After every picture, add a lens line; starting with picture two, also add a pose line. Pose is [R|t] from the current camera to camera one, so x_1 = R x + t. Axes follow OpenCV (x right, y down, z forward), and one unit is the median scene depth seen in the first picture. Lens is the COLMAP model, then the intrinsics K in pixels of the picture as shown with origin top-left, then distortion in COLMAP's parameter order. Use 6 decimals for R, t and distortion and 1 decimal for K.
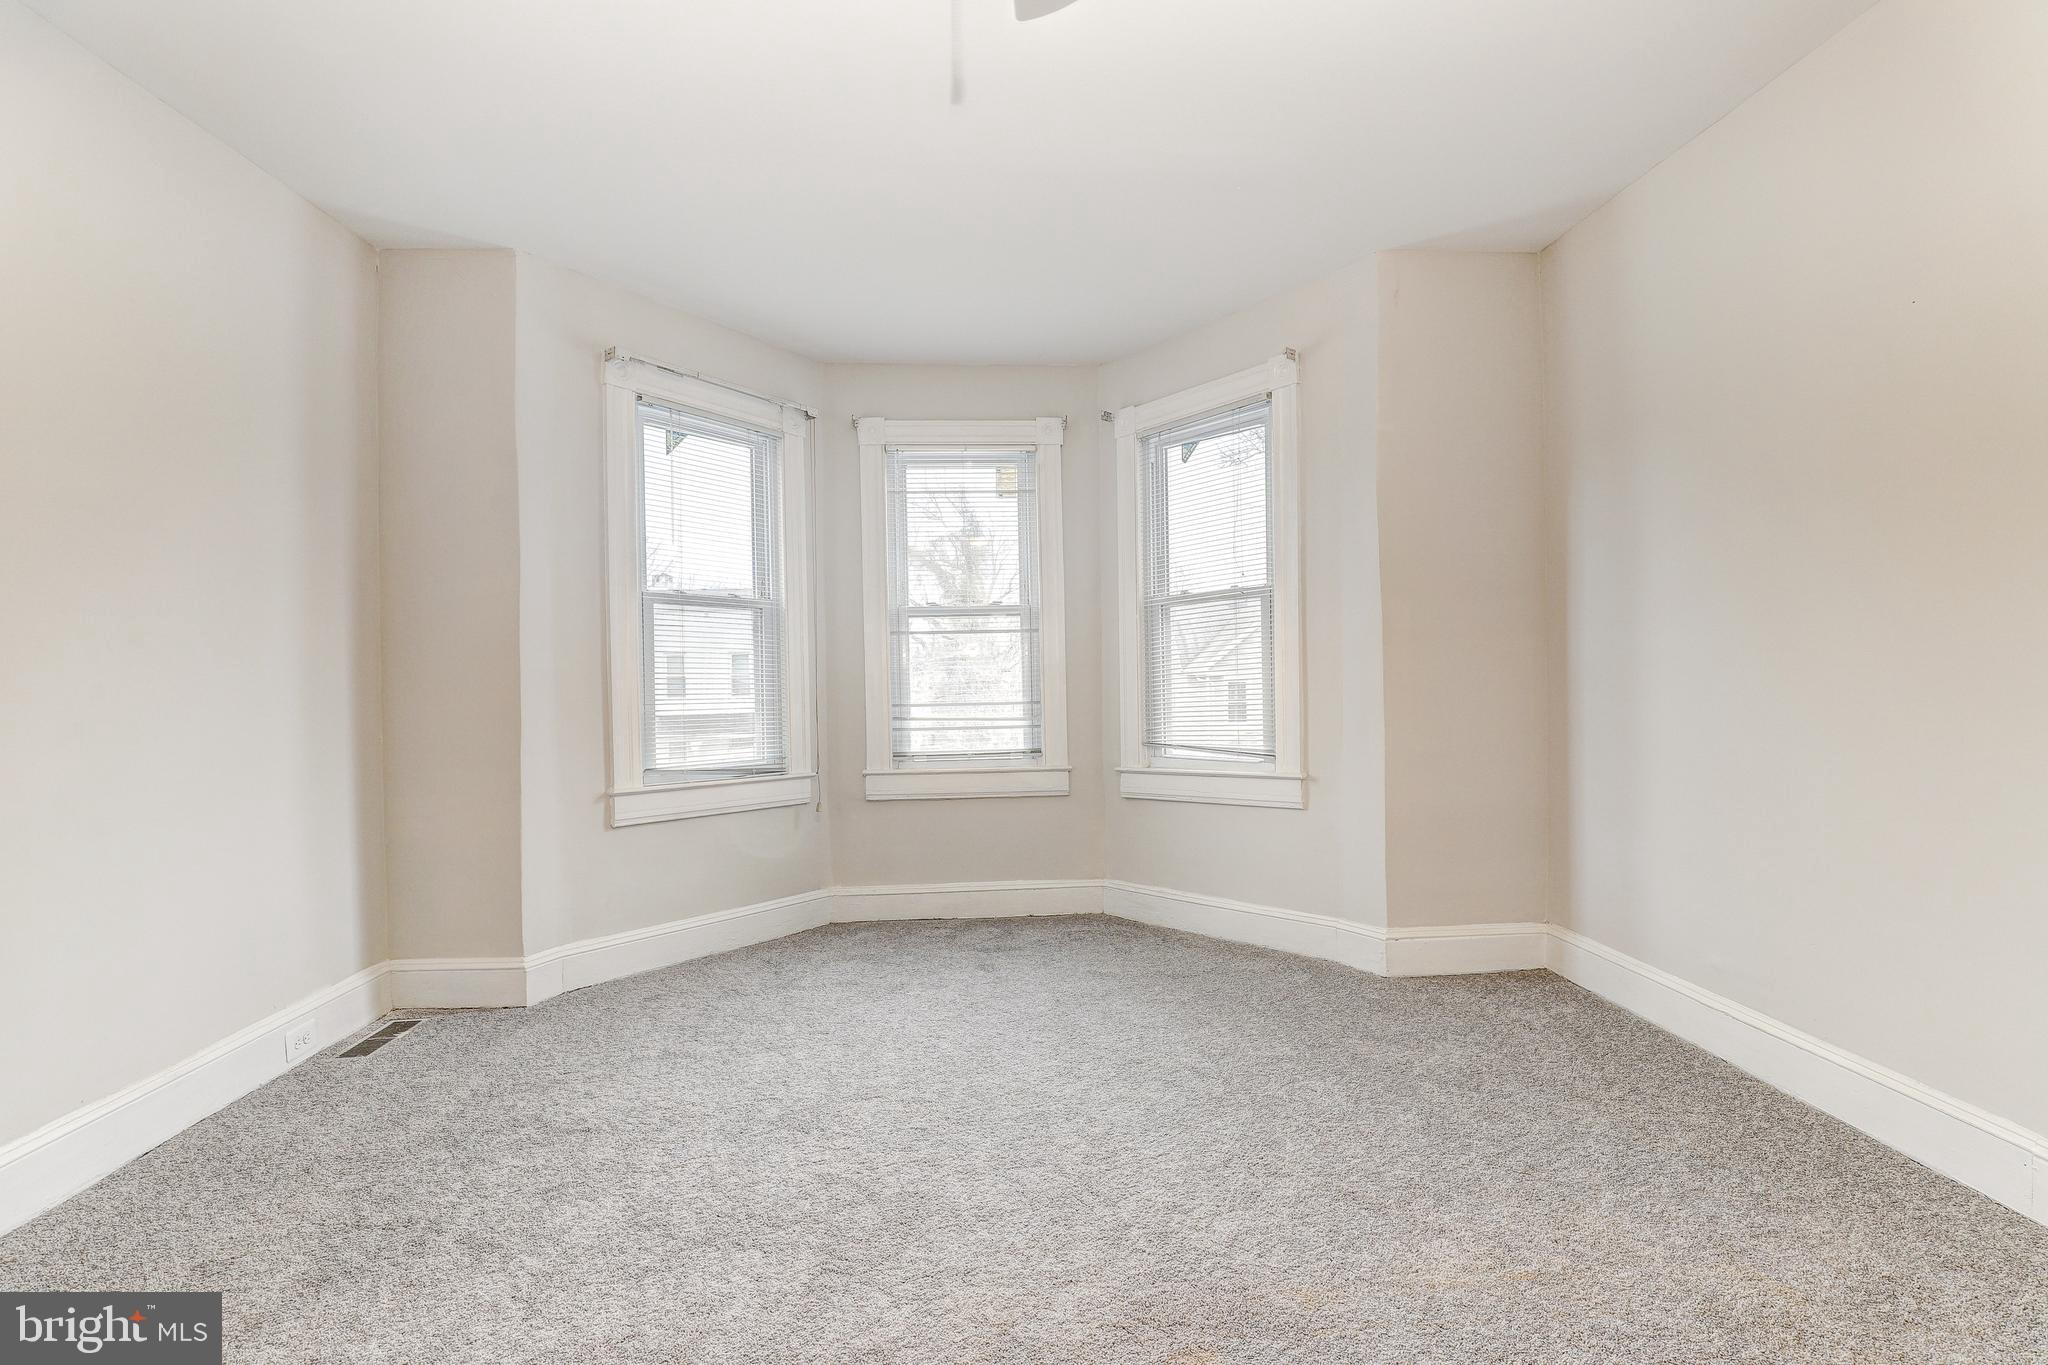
lens RADIAL K [[933.9, 0, 1023.6], [0, 933.9, 675.7], [0, 0, 1]] dist [-0.009193, -0.000106]
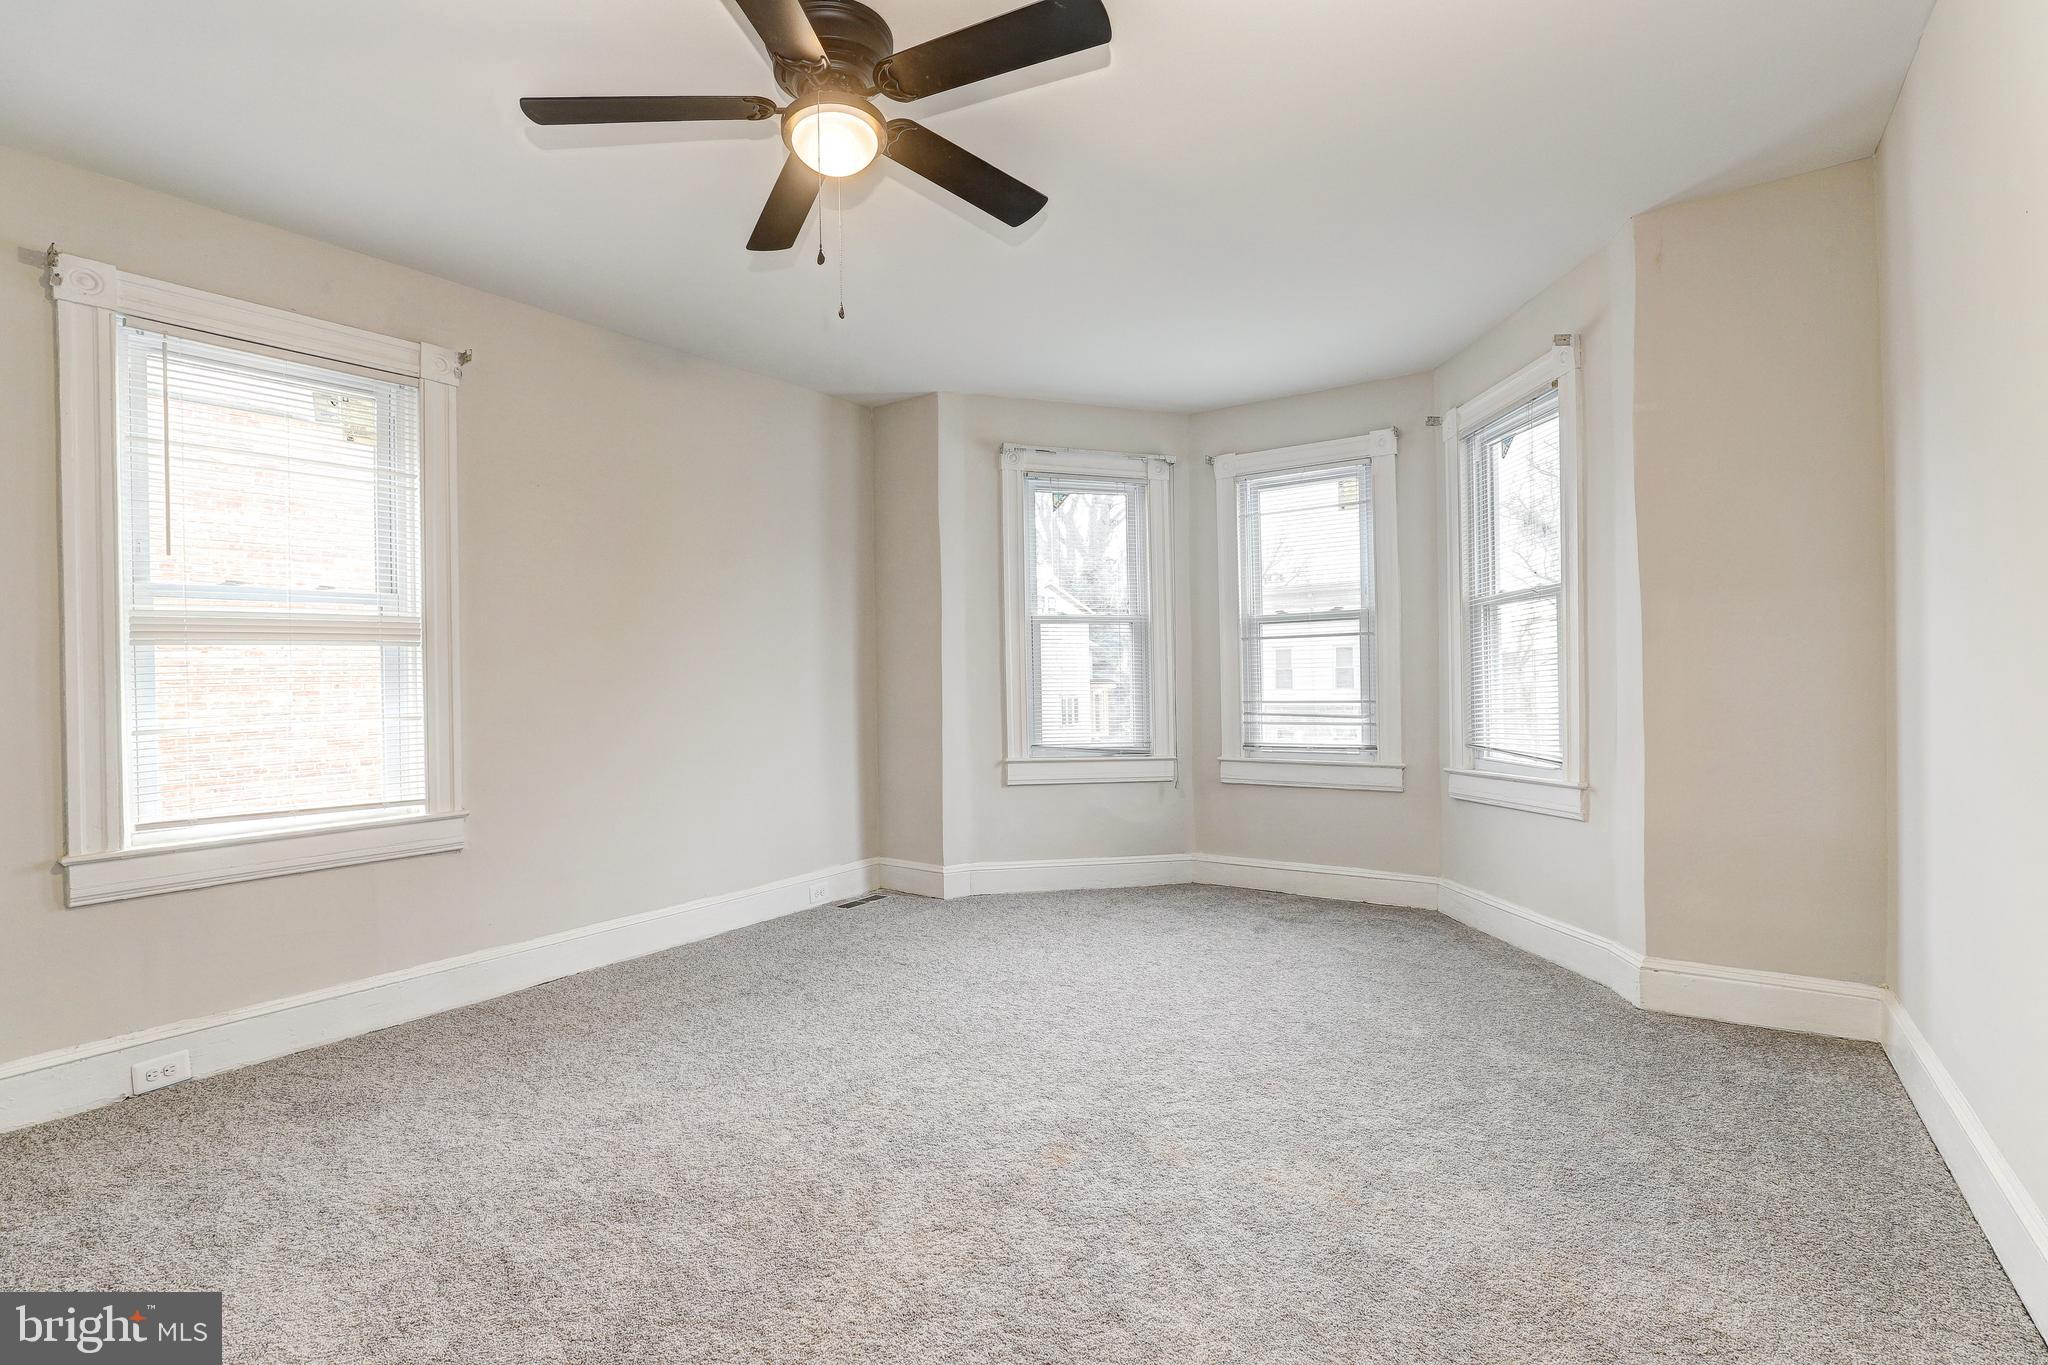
lens RADIAL K [[950.9, 0, 1048.2], [0, 950.9, 677.5], [0, 0, 1]] dist [-0.002144, 0.000042]
pose [[0.789615, 0.003425, -0.613593, 0.427559], [0.004530, 0.999925, 0.011410, -0.013945], [0.613586, -0.011789, 0.789540, -0.080407]]
